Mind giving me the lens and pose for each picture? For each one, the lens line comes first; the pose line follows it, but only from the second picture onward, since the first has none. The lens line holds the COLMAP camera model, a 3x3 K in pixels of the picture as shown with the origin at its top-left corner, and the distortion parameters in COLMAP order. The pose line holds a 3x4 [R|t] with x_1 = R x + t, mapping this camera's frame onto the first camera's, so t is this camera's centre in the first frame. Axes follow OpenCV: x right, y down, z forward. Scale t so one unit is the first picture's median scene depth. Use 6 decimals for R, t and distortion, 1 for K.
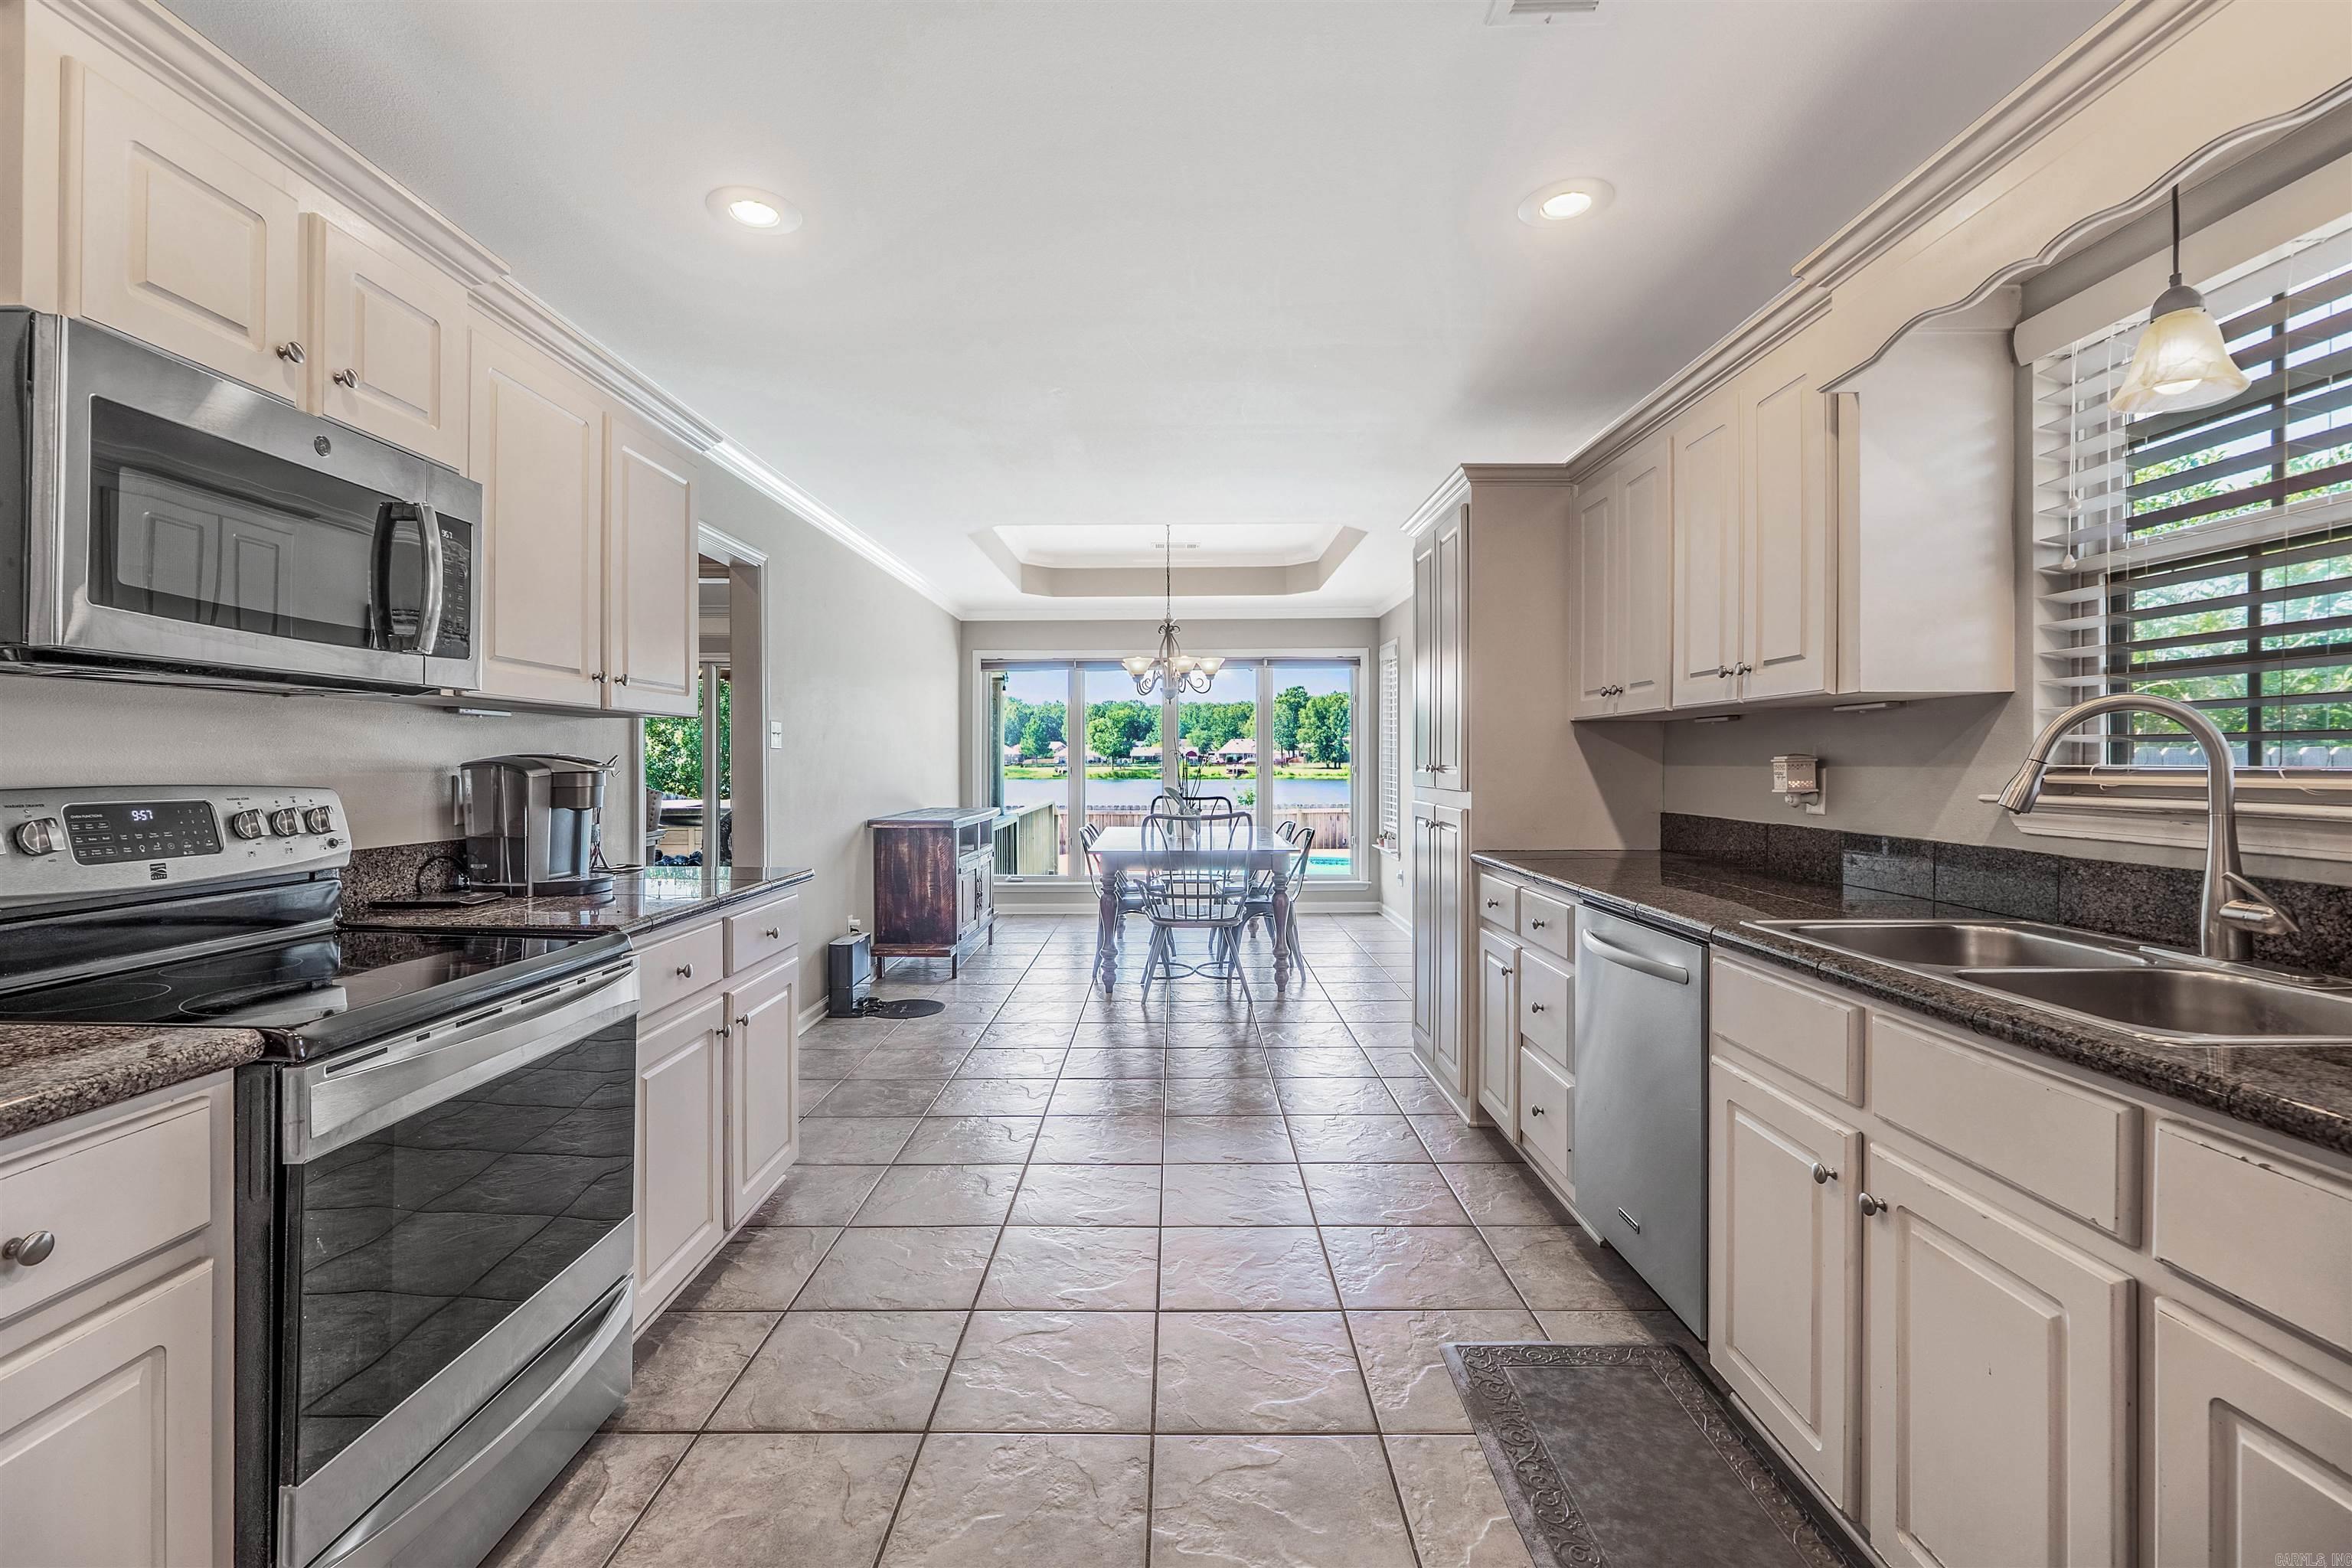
lens RADIAL K [[1021.9, 0, 1173.3], [0, 1021.9, 766.7], [0, 0, 1]] dist [0.000746, -0.000105]
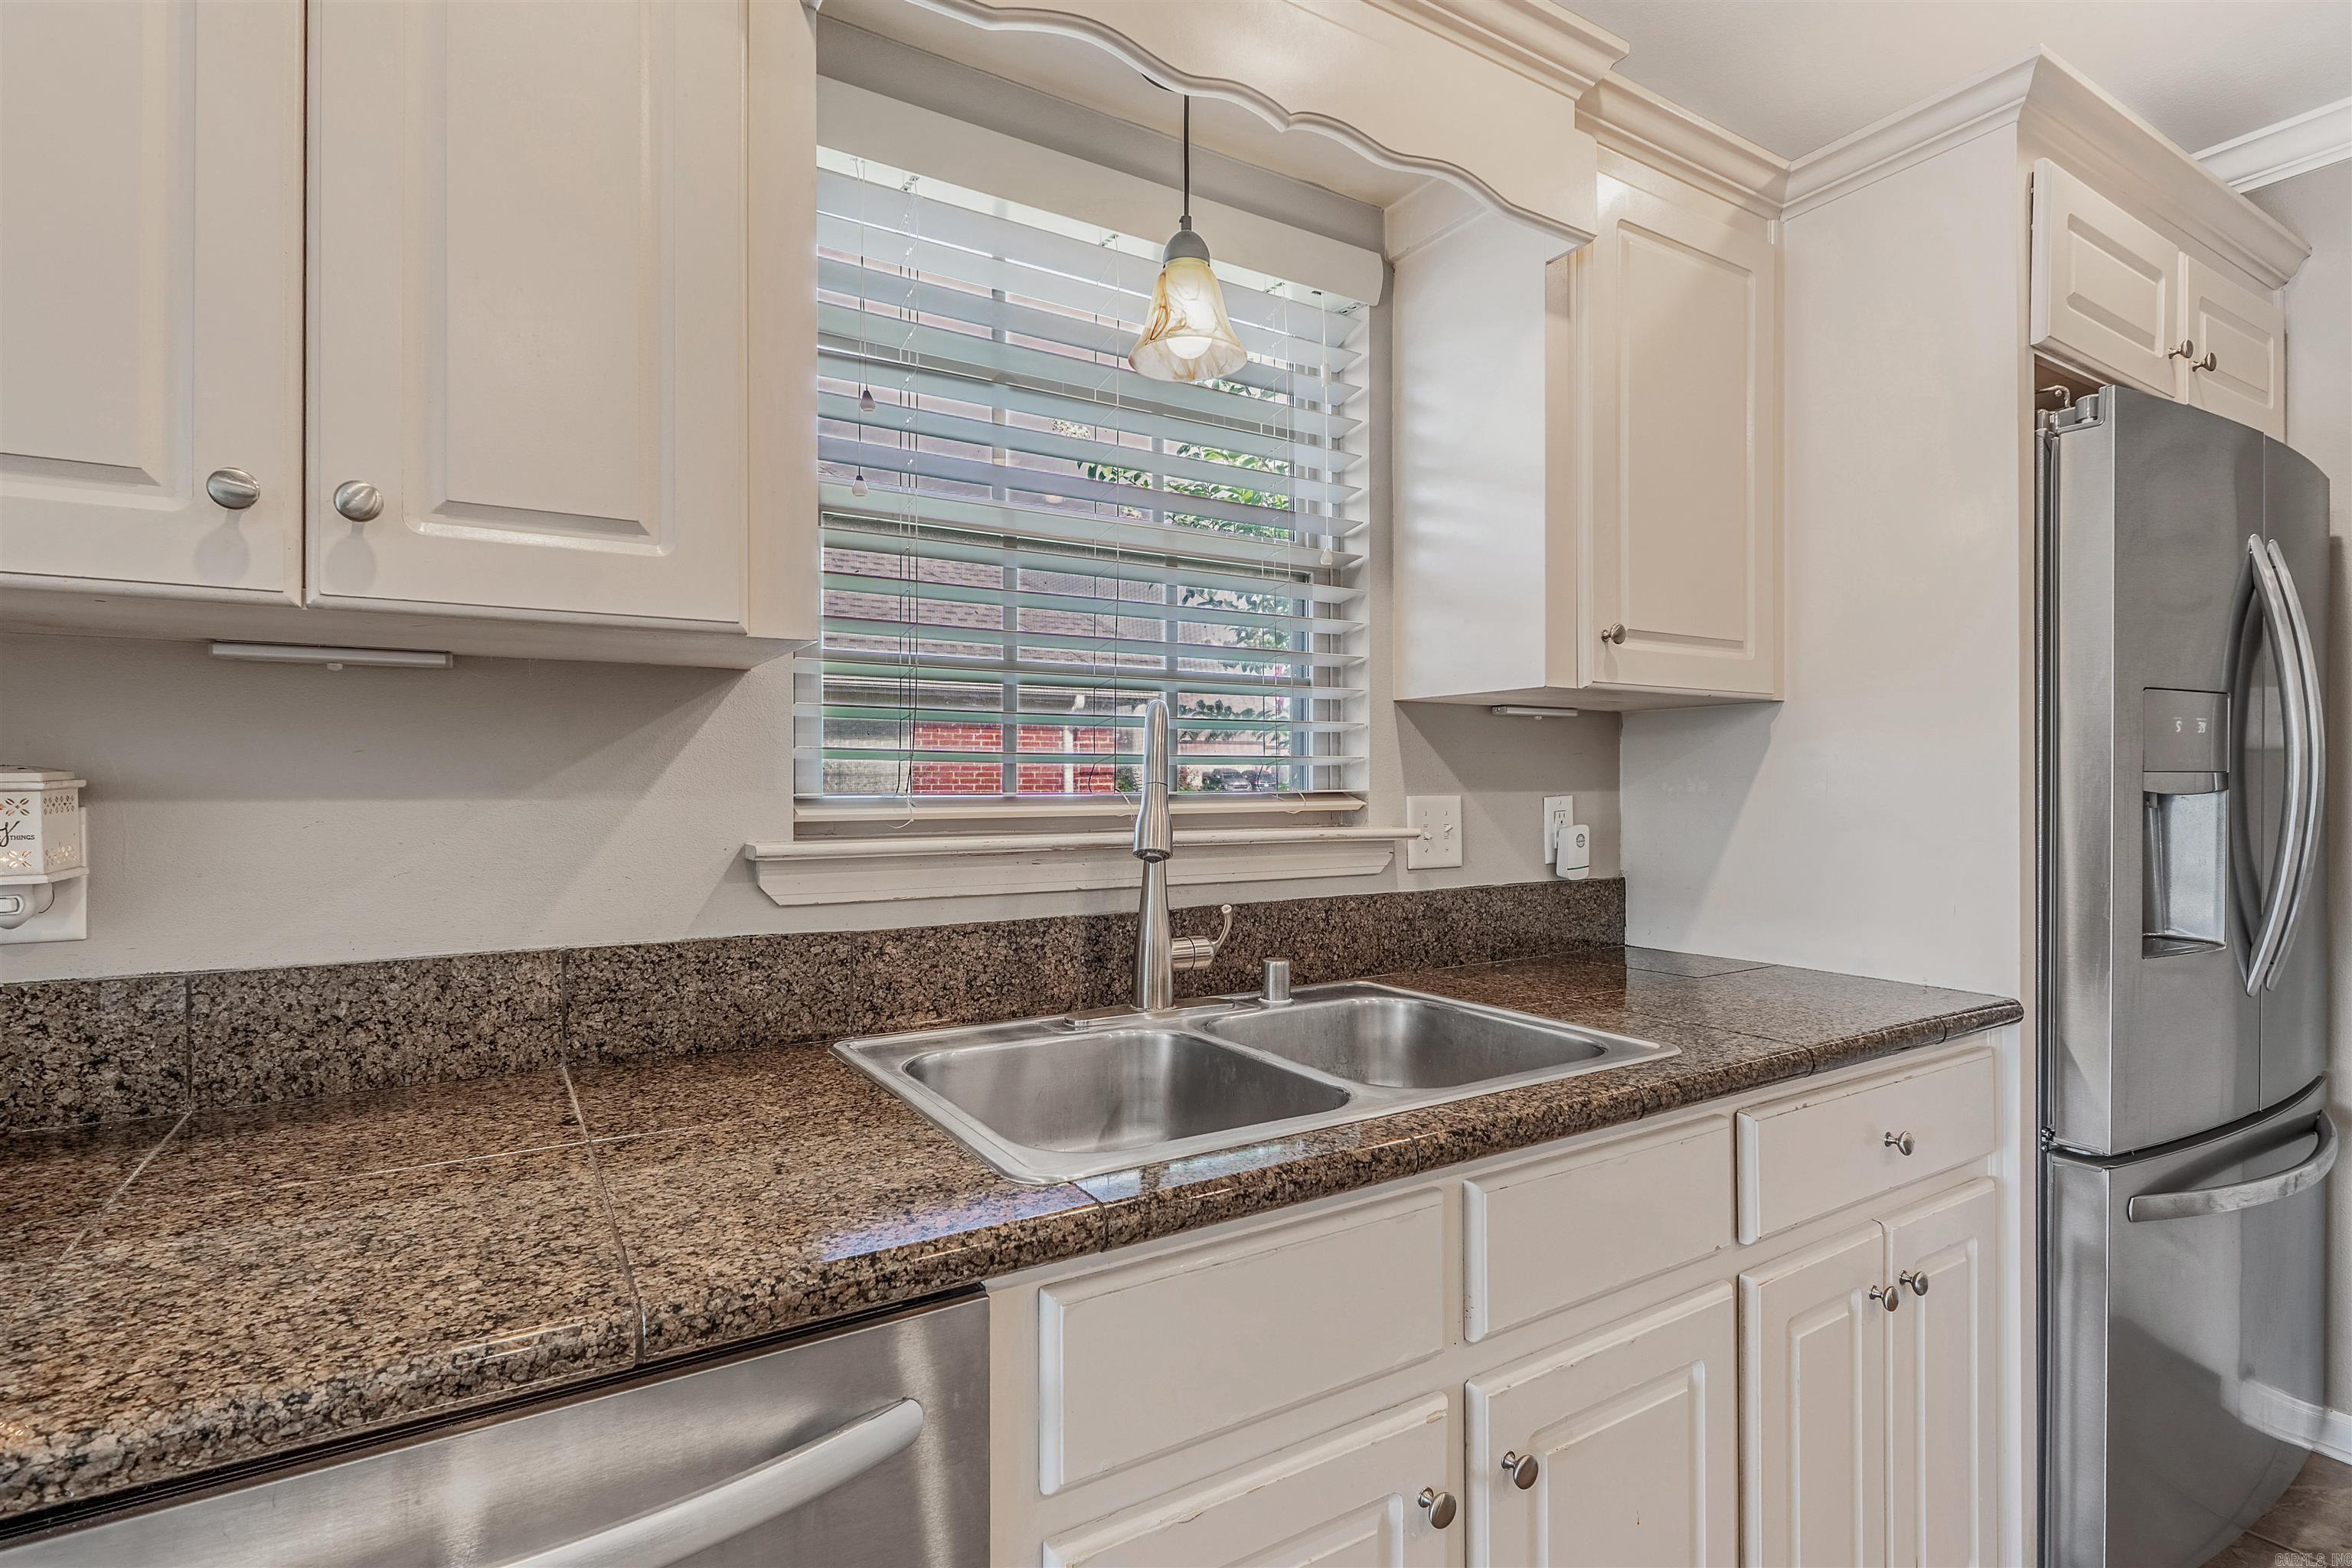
lens RADIAL K [[1146.5, 0, 1164.0], [0, 1146.5, 784.5], [0, 0, 1]] dist [-0.000988, -0.000831]
pose [[-0.525051, 0.001727, 0.851069, 0.134783], [0.005092, 0.999986, 0.001112, -0.006315], [-0.851055, 0.004918, -0.525053, 1.181822]]
